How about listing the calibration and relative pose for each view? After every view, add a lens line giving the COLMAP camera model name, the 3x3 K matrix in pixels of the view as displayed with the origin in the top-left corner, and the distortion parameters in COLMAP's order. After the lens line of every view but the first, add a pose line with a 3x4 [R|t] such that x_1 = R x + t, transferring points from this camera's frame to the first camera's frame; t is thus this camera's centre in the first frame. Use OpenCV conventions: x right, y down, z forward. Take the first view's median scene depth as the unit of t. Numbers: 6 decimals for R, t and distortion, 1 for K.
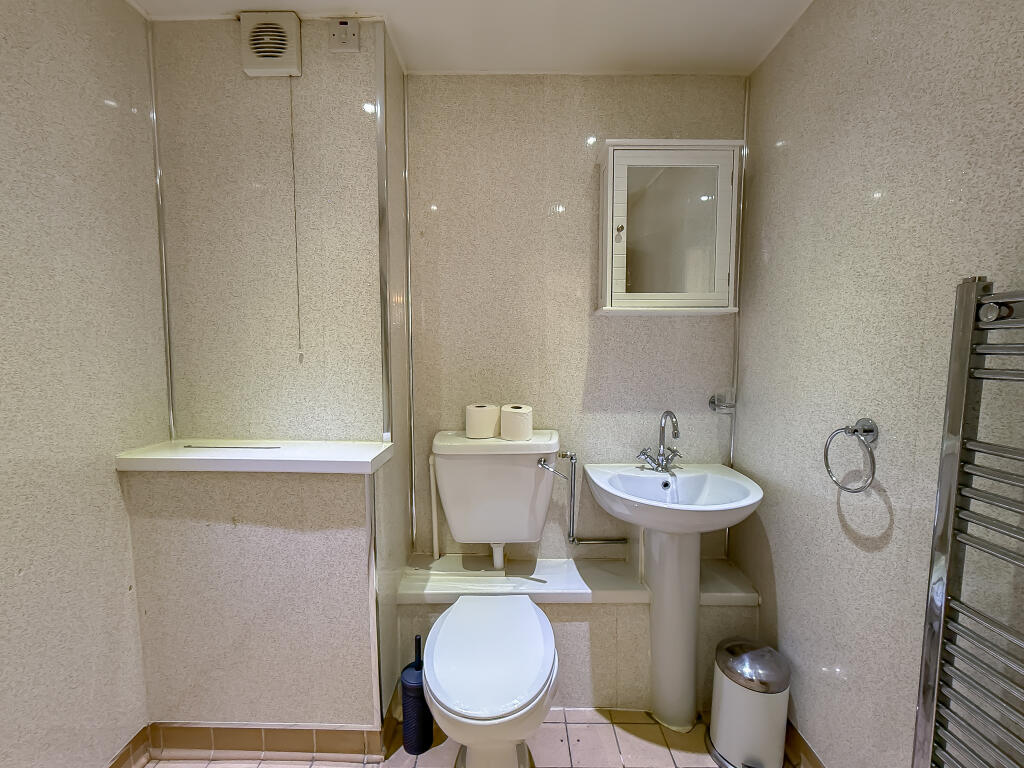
lens RADIAL K [[409.7, 0, 519.0], [0, 409.7, 381.5], [0, 0, 1]] dist [-0.000424, 0.000200]
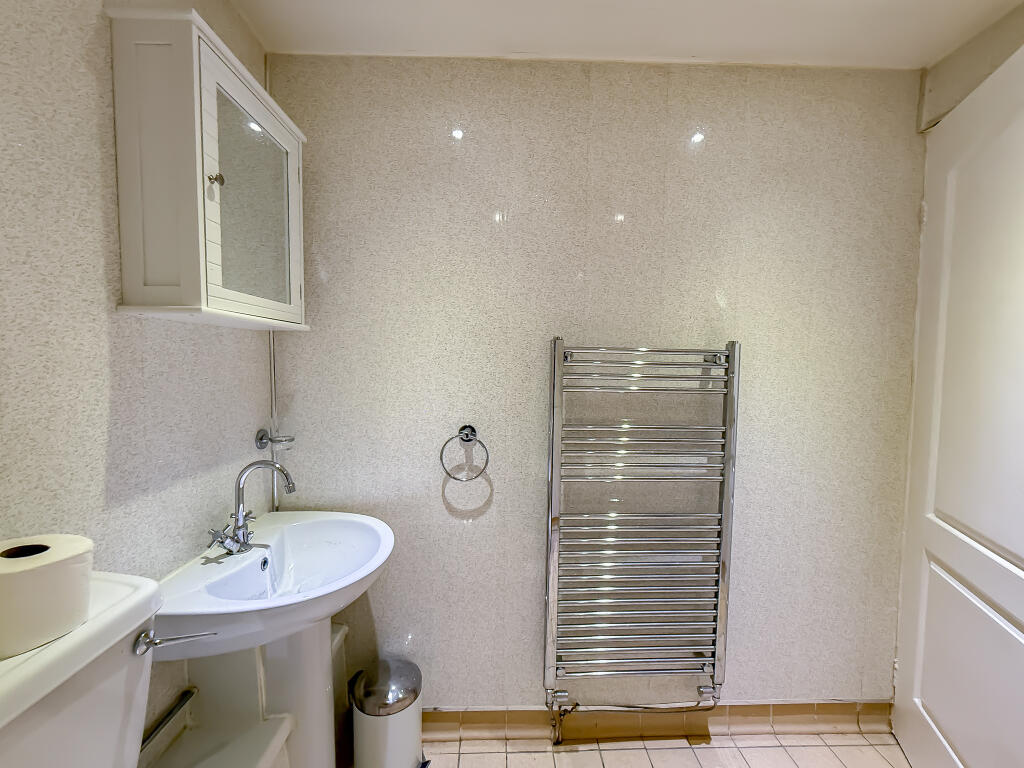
lens RADIAL K [[428.8, 0, 512.0], [0, 428.8, 384.0], [0, 0, 1]] dist [-0.001034, -0.000033]
pose [[0.003251, -0.060733, 0.998149, -0.391810], [0.063168, 0.996173, 0.060407, -0.083521], [-0.997998, 0.062855, 0.007075, 0.575446]]
